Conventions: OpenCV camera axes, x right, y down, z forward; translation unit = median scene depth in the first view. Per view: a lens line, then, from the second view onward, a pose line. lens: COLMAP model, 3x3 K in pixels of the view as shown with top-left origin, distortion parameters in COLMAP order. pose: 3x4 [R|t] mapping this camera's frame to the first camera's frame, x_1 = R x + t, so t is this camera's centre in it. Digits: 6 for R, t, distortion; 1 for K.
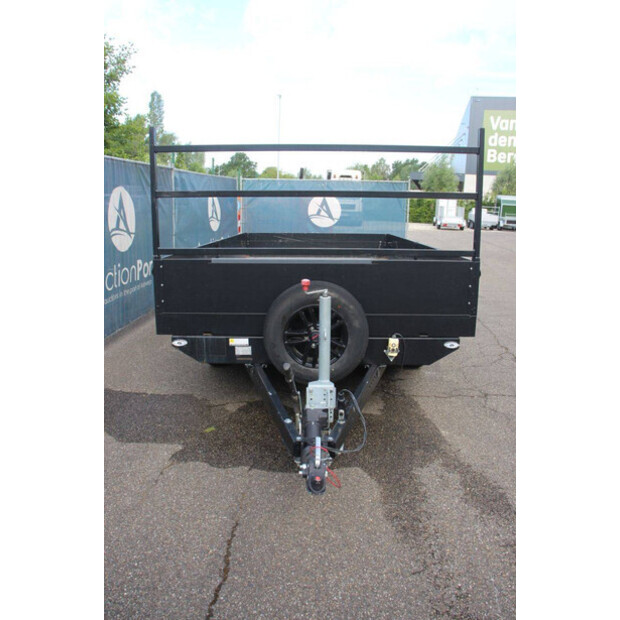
lens RADIAL K [[510.6, 0, 310.0], [0, 510.6, 310.0], [0, 0, 1]] dist [-0.174870, 0.148005]
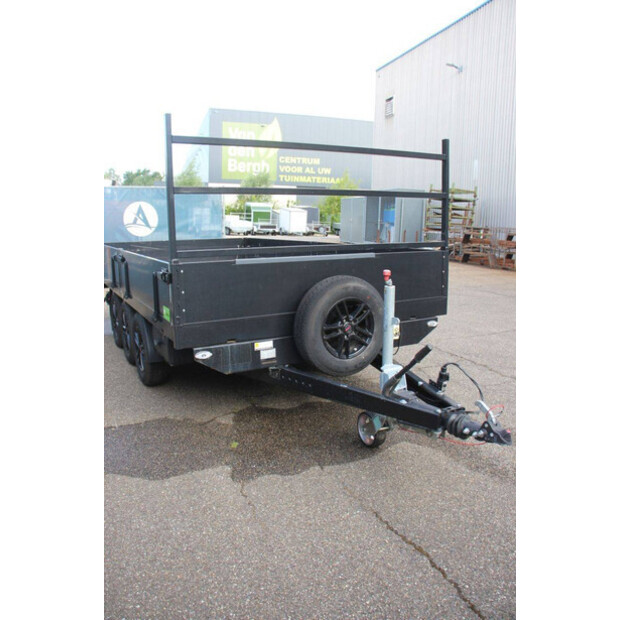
lens RADIAL K [[510.6, 0, 310.0], [0, 510.6, 310.0], [0, 0, 1]] dist [-0.174870, 0.148005]
pose [[0.870895, -0.098936, 0.481407, -0.523518], [0.107877, 0.994122, 0.009149, -0.002880], [-0.479483, 0.043966, 0.876449, 0.114459]]
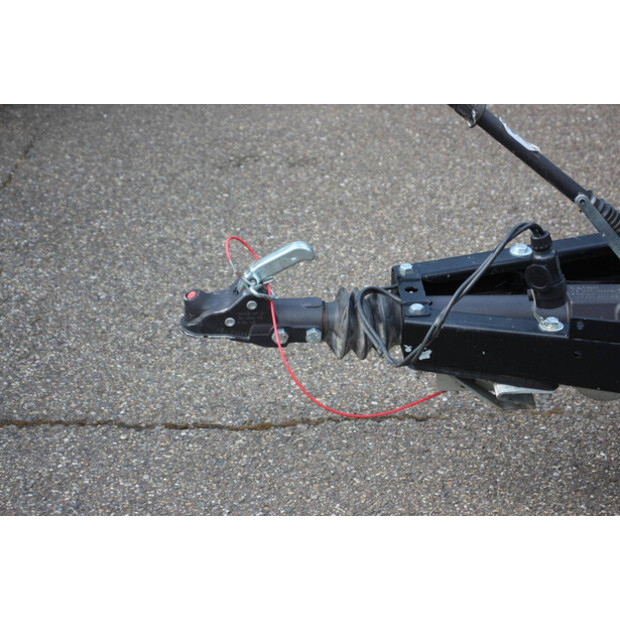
lens RADIAL K [[1398.1, 0, 310.0], [0, 1398.1, 310.0], [0, 0, 1]] dist [0.368014, 0.124464]
pose [[0.058330, 0.475985, -0.877517, 0.617481], [-0.182047, 0.869346, 0.459452, -0.126733], [0.981558, 0.132950, 0.137360, 0.538388]]
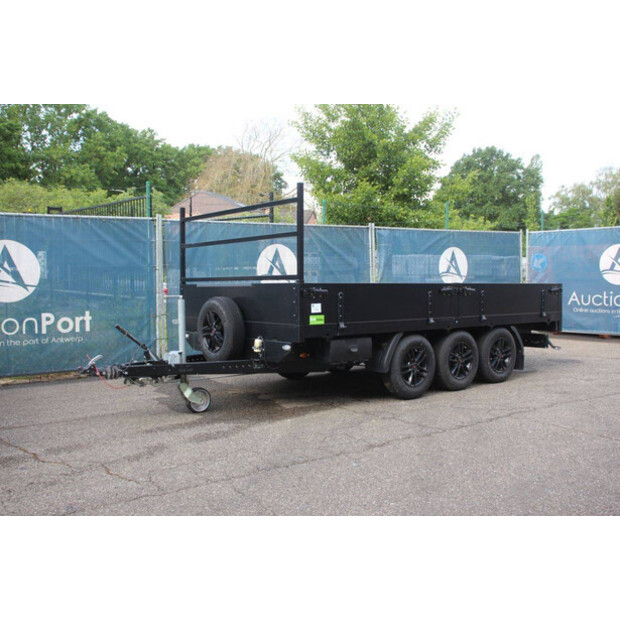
lens RADIAL K [[656.9, 0, 310.0], [0, 656.9, 310.0], [0, 0, 1]] dist [-0.098461, 0.212398]
pose [[0.634489, 0.019420, -0.772688, 1.629781], [-0.140004, 0.986036, -0.090181, 0.118111], [0.760147, 0.165398, 0.628347, -0.033876]]
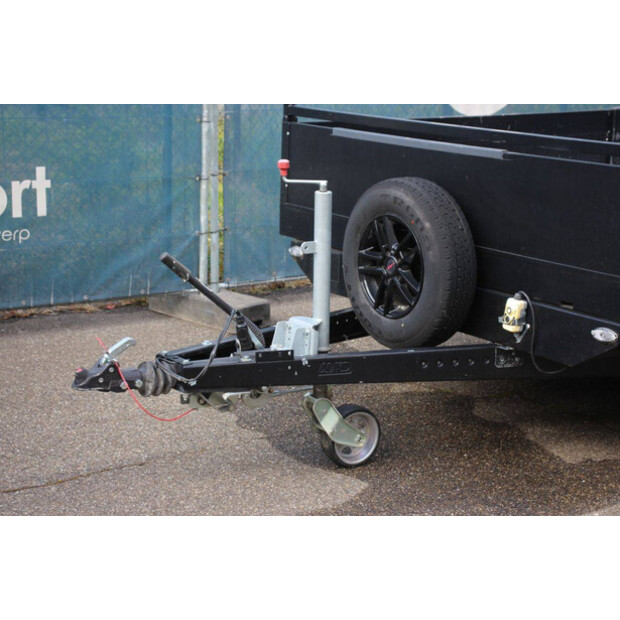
lens RADIAL K [[1362.2, 0, 310.0], [0, 1362.2, 310.0], [0, 0, 1]] dist [0.373034, 0.297521]
pose [[0.582931, 0.183409, -0.791551, 1.199240], [-0.178621, 0.979285, 0.095365, -0.034097], [0.792645, 0.085796, 0.603616, -0.067197]]
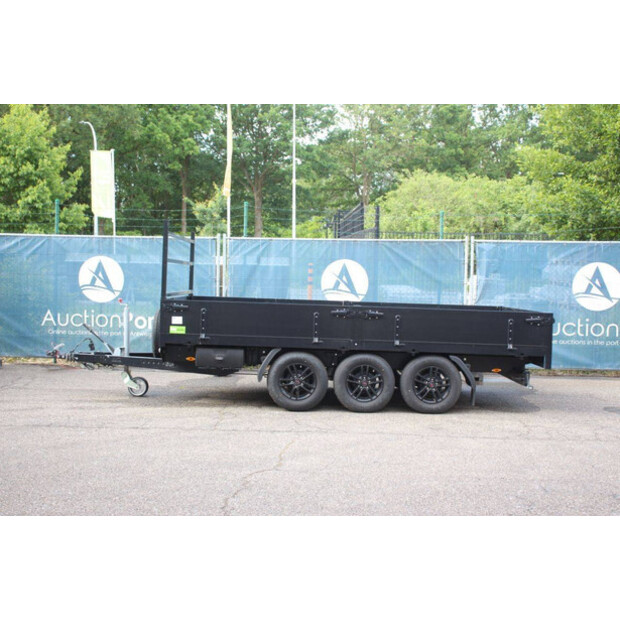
lens RADIAL K [[802.0, 0, 310.0], [0, 802.0, 310.0], [0, 0, 1]] dist [0.028604, 0.049146]
pose [[0.019120, 0.035049, -0.999203, 2.887415], [-0.225537, 0.973777, 0.029842, -0.244395], [0.974047, 0.224787, 0.026524, 1.376800]]
